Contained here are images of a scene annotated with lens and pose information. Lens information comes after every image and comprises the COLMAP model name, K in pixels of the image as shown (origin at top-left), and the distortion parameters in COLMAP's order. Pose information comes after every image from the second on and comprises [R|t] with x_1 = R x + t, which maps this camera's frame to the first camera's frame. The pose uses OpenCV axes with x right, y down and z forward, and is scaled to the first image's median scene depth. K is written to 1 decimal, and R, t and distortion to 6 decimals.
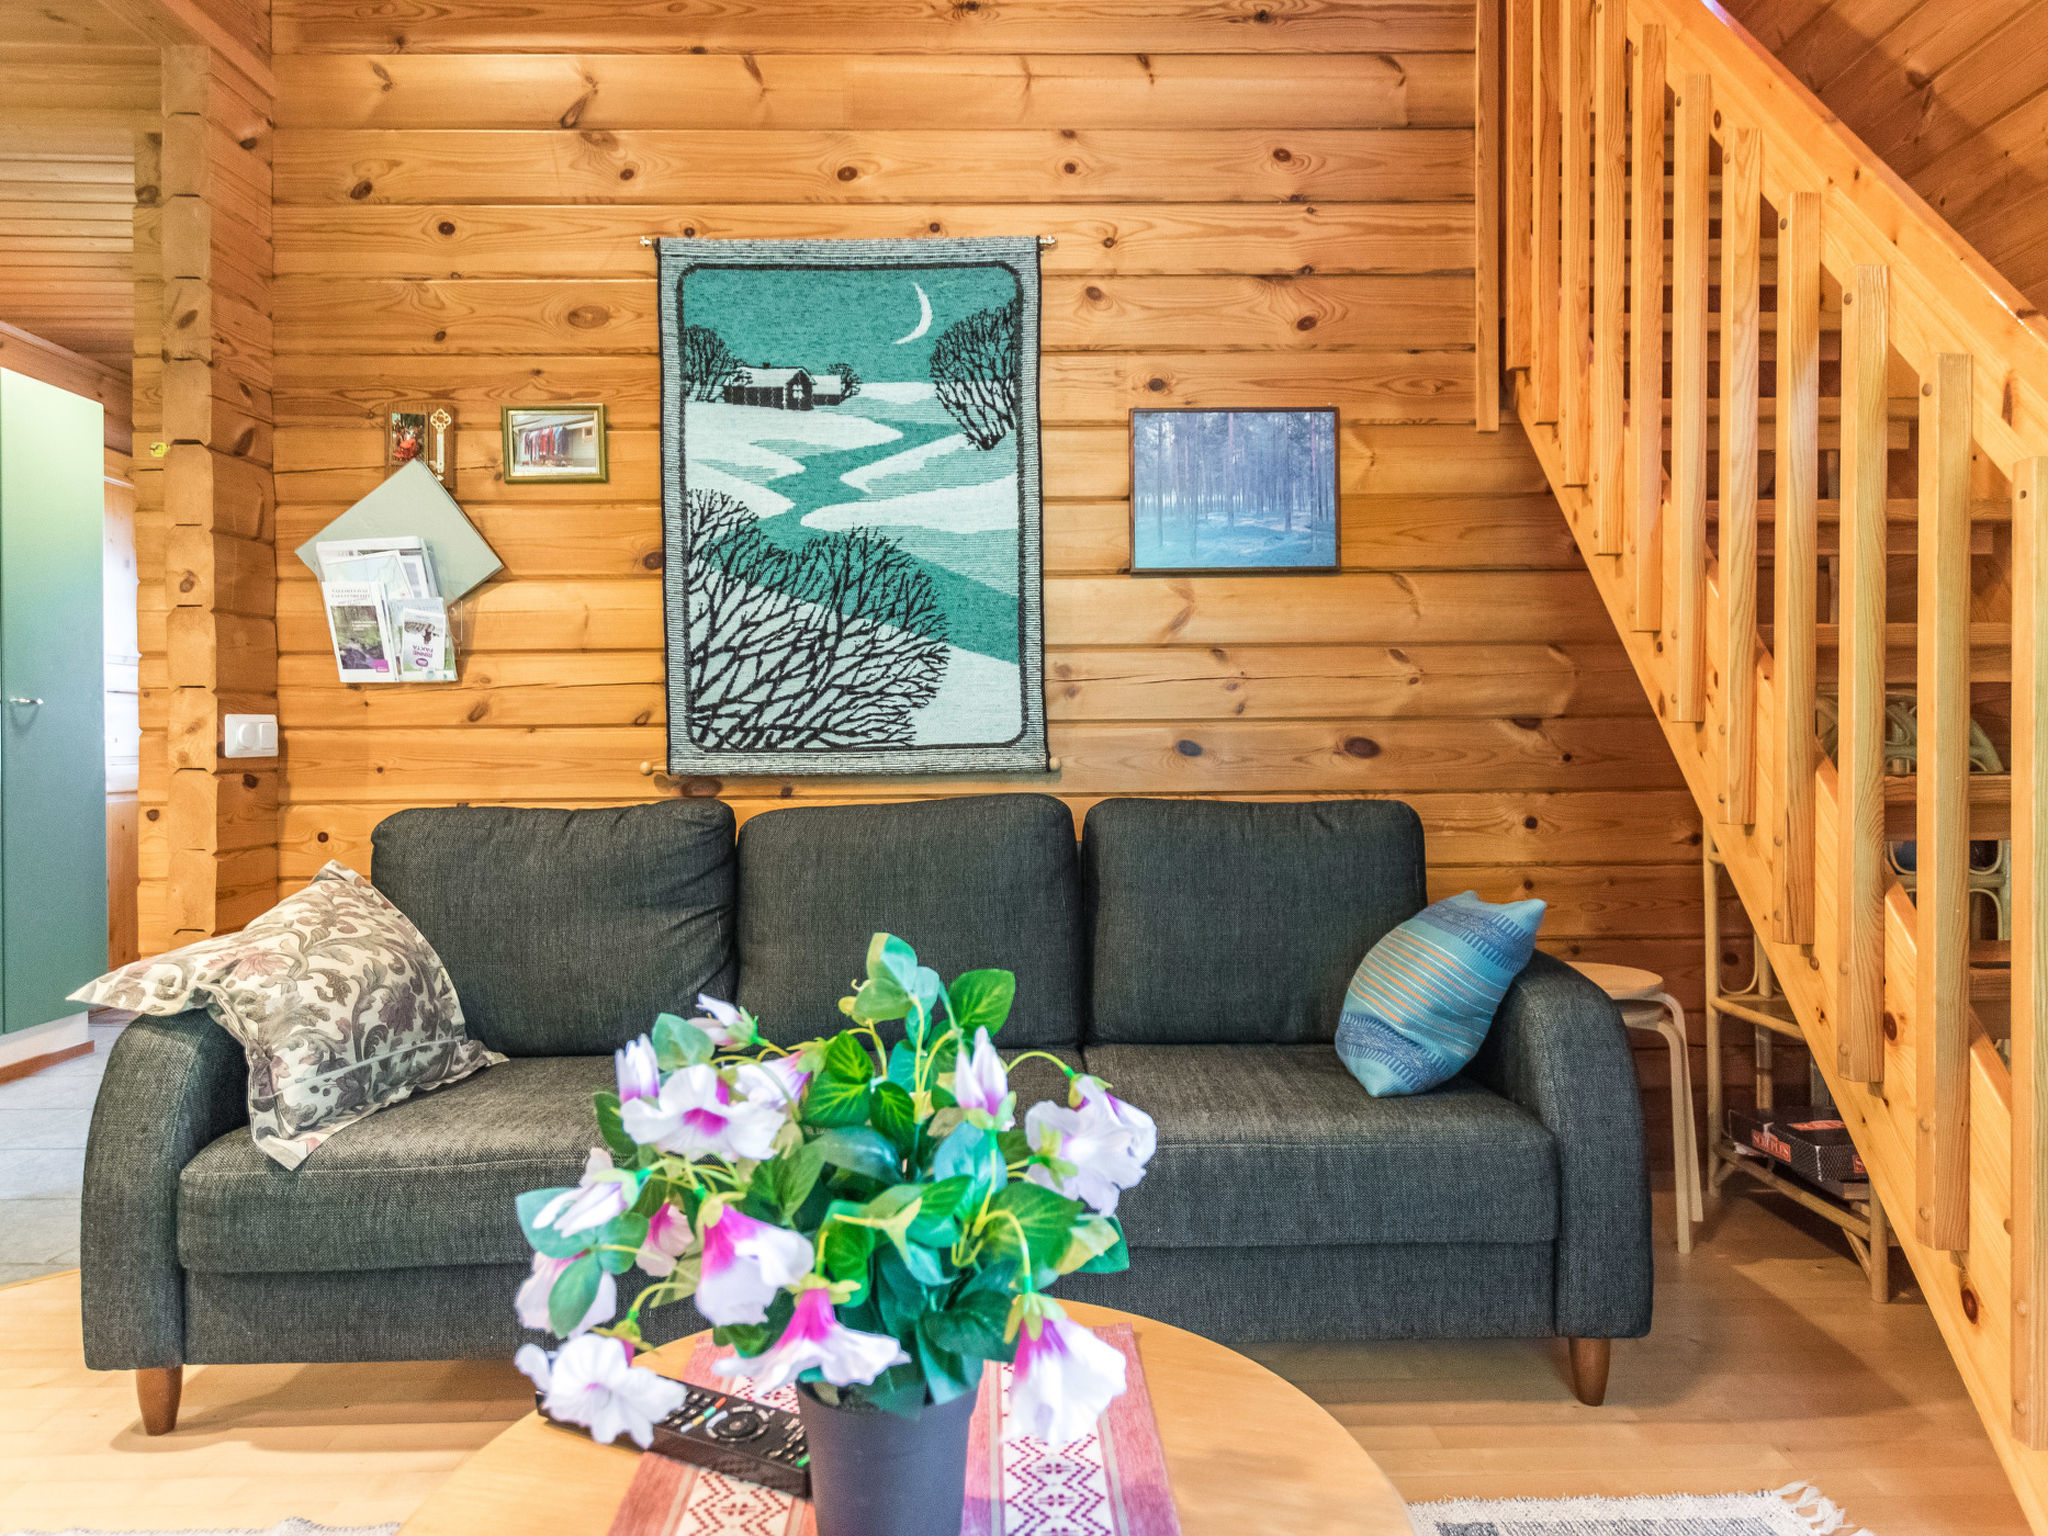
lens RADIAL K [[1217.6, 0, 1030.1], [0, 1217.6, 766.5], [0, 0, 1]] dist [-0.000284, 0.005206]
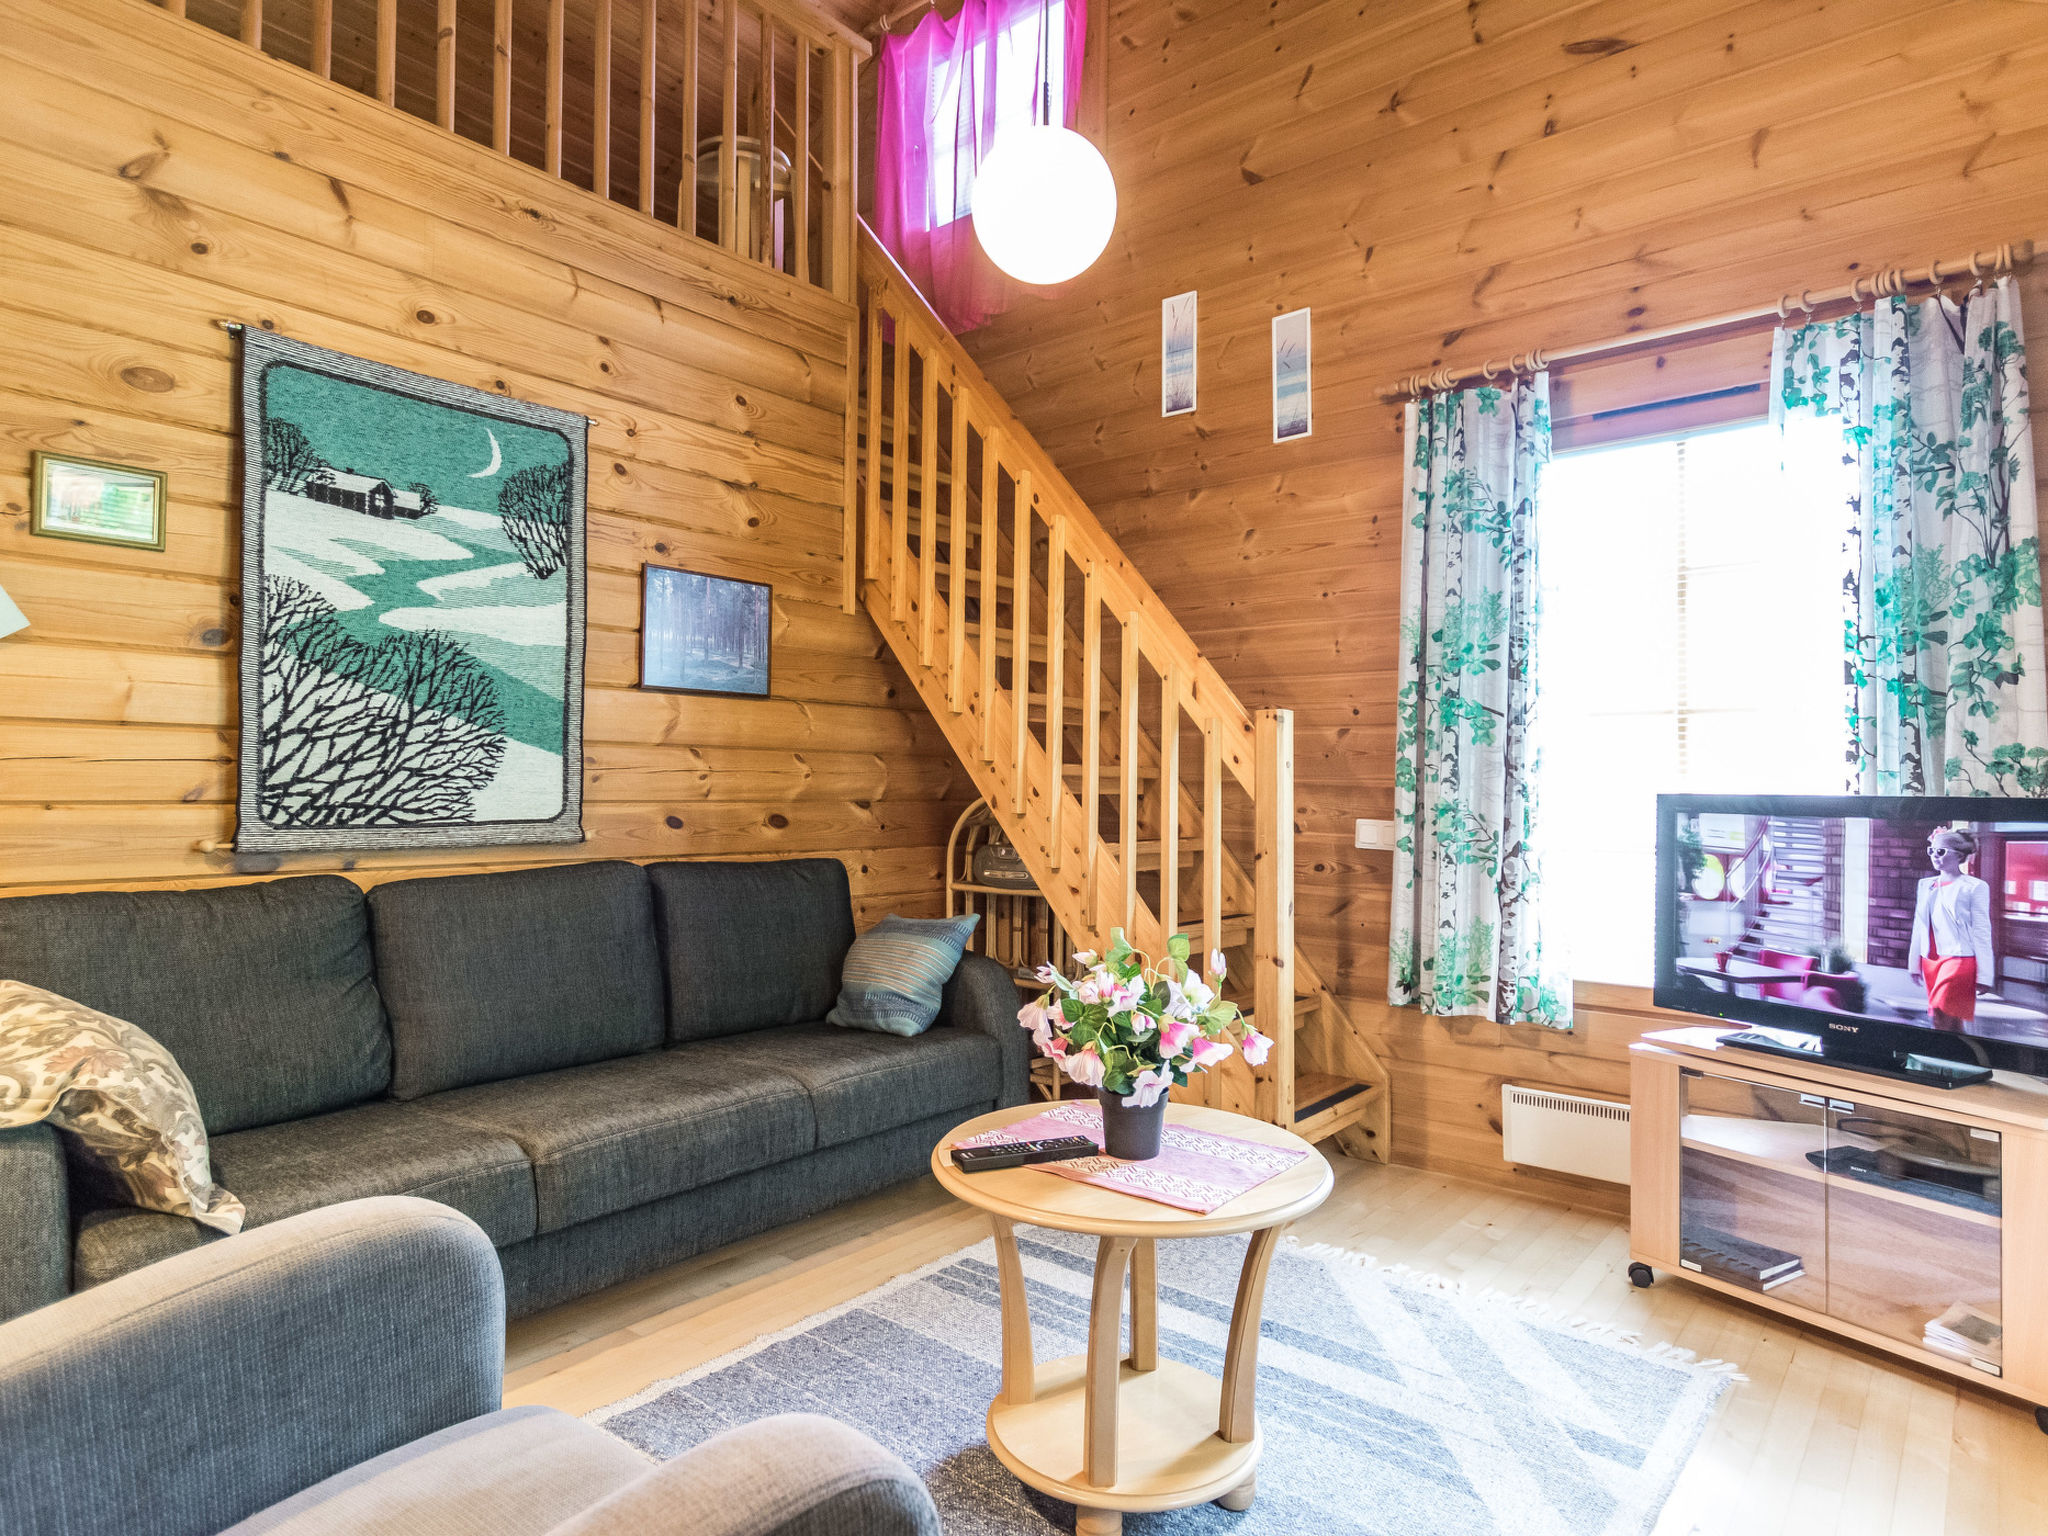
lens RADIAL K [[1217.6, 0, 1023.4], [0, 1217.6, 778.3], [0, 0, 1]] dist [-0.000284, 0.005206]
pose [[0.641816, 0.021634, 0.766553, -0.652620], [-0.004764, 0.999695, -0.024225, -0.033027], [-0.766844, 0.011896, 0.641723, -0.148093]]
